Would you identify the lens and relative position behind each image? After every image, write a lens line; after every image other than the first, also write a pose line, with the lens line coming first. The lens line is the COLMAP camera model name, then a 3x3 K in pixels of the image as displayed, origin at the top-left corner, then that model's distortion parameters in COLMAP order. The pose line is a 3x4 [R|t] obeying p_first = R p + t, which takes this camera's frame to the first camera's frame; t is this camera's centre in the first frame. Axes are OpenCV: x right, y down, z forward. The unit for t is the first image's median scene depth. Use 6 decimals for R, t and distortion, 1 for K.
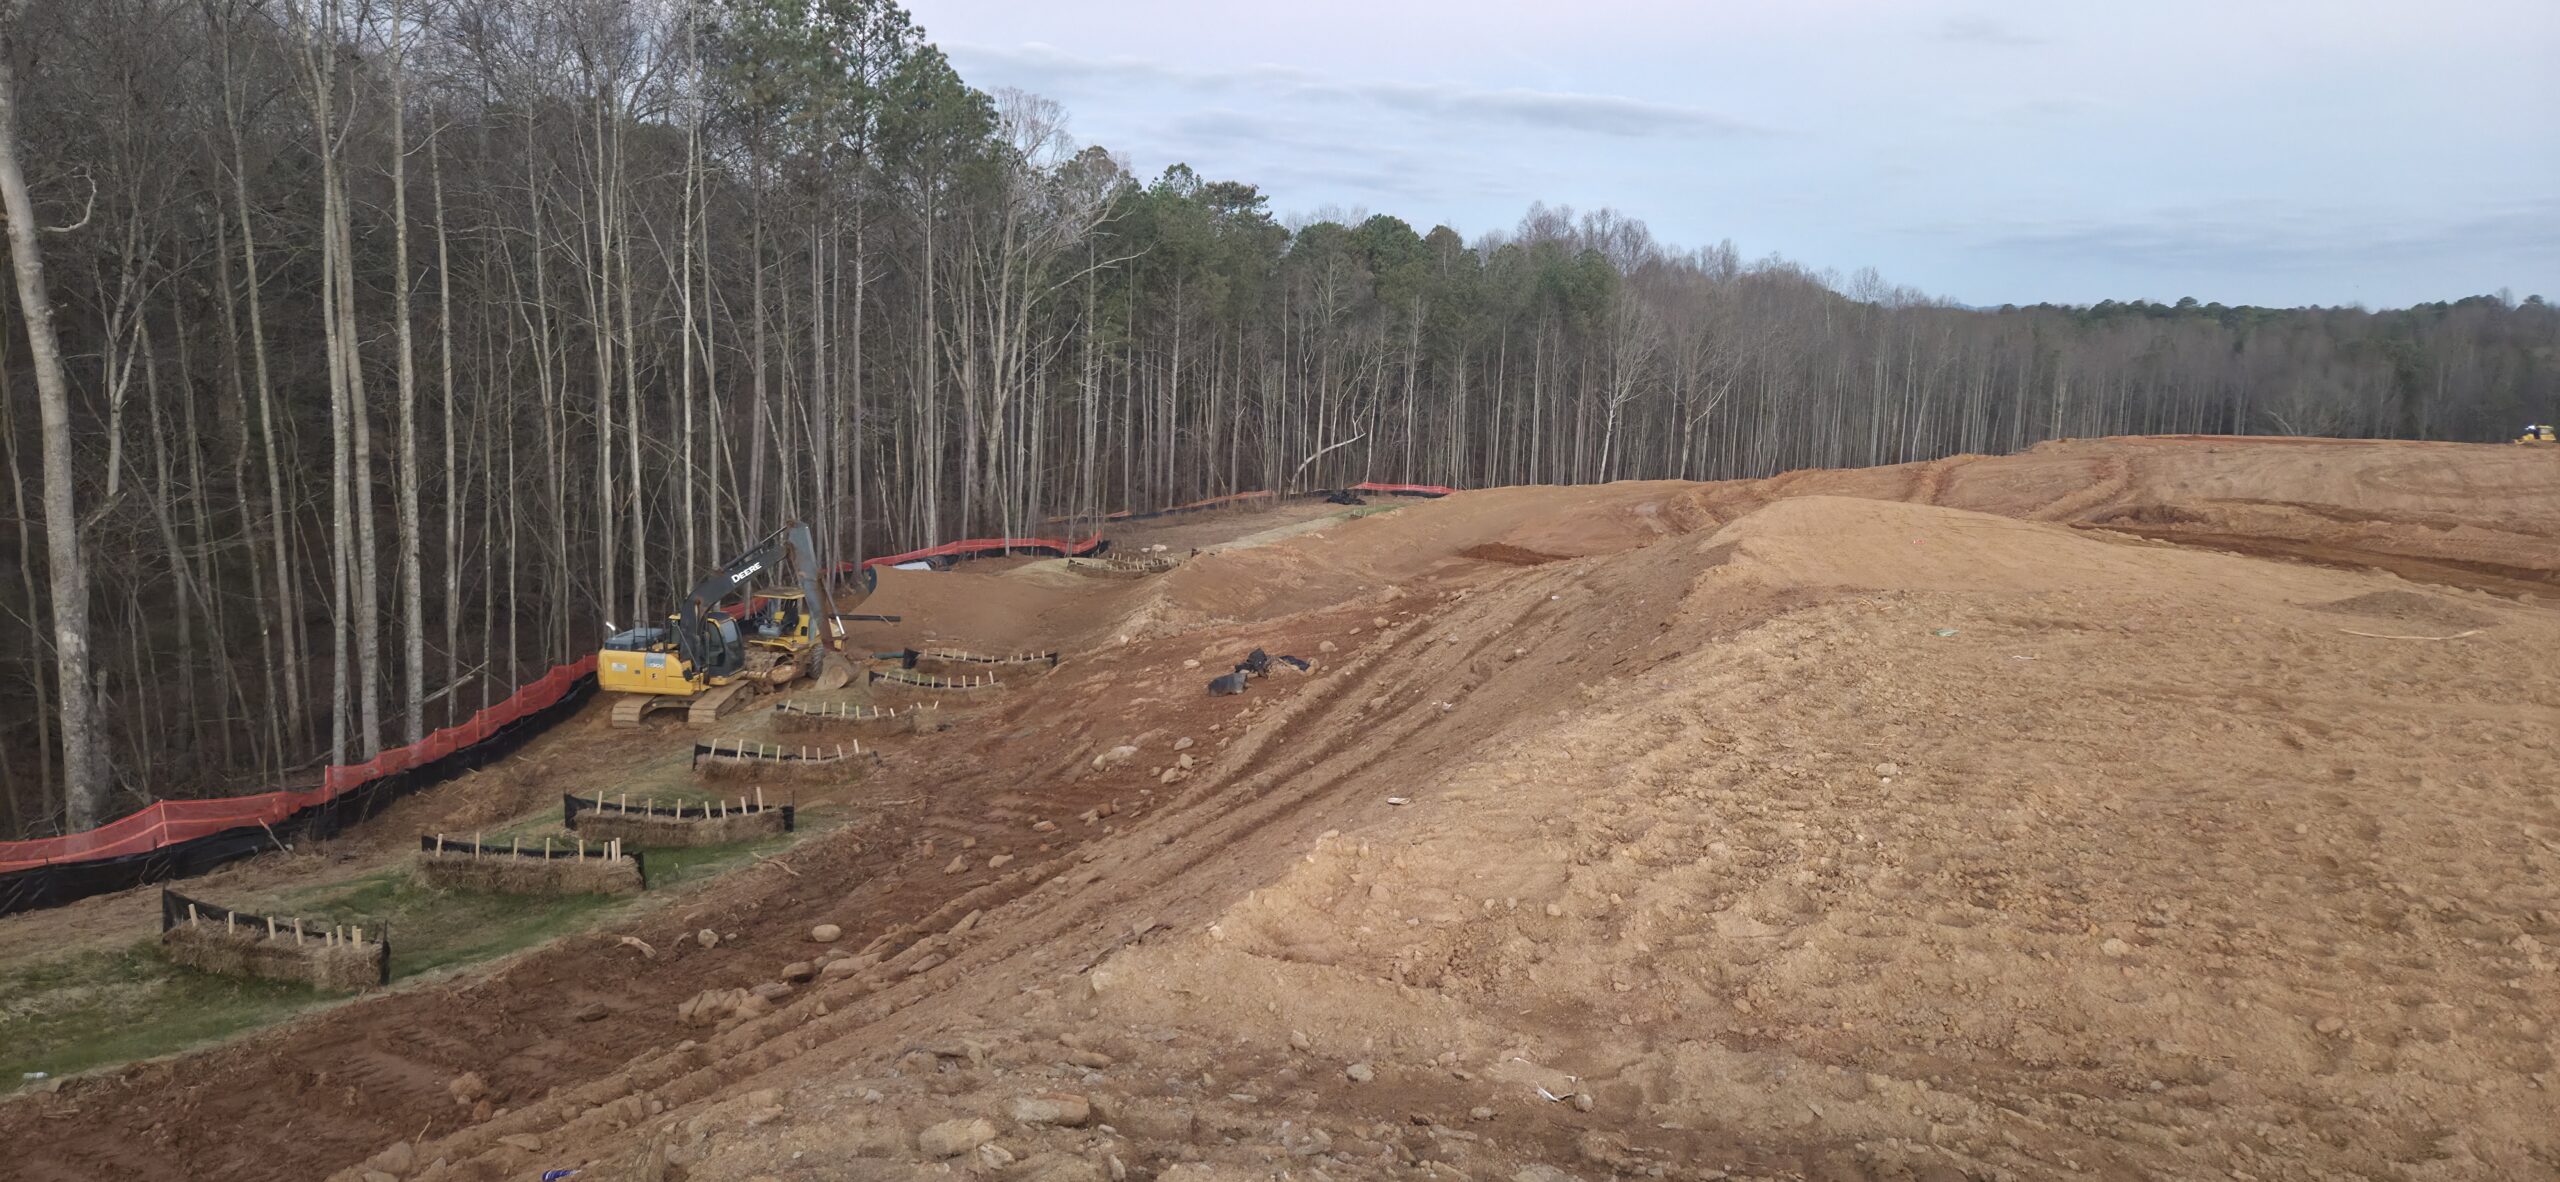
lens RADIAL K [[1699.2, 0, 1316.7], [0, 1699.2, 571.2], [0, 0, 1]] dist [0.081029, -0.066479]
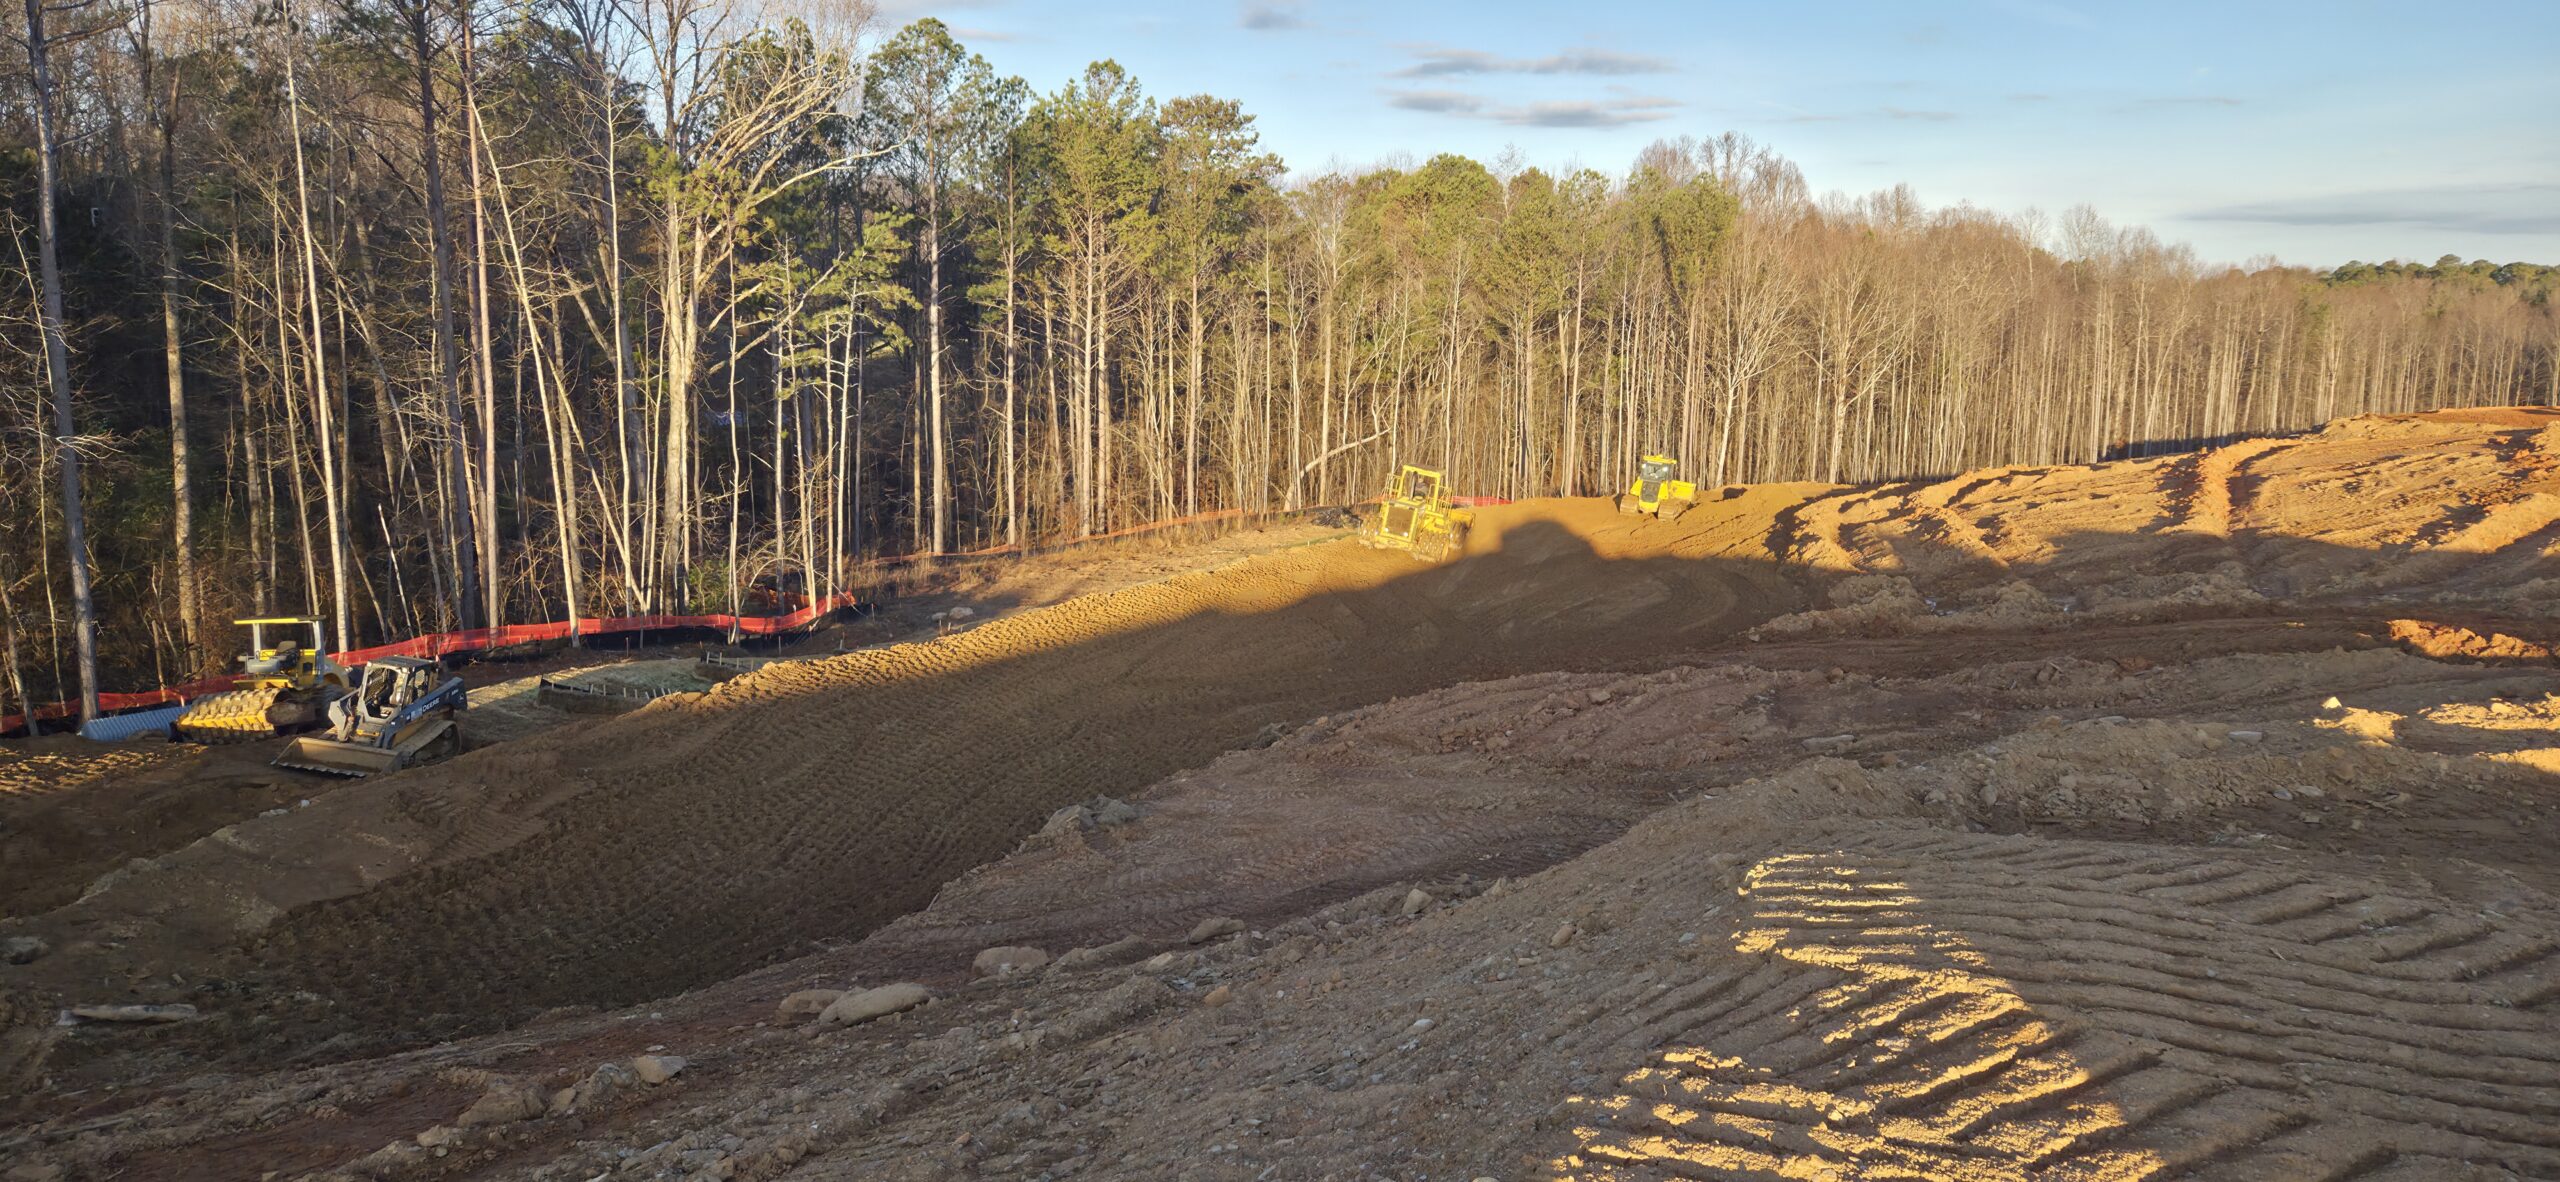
lens RADIAL K [[1699.2, 0, 1316.7], [0, 1699.2, 571.2], [0, 0, 1]] dist [0.081029, -0.066479]
pose [[0.994500, -0.013942, -0.103803, 0.086761], [0.013950, 0.999902, -0.000651, -0.020758], [0.103802, -0.000801, 0.994598, 0.296990]]
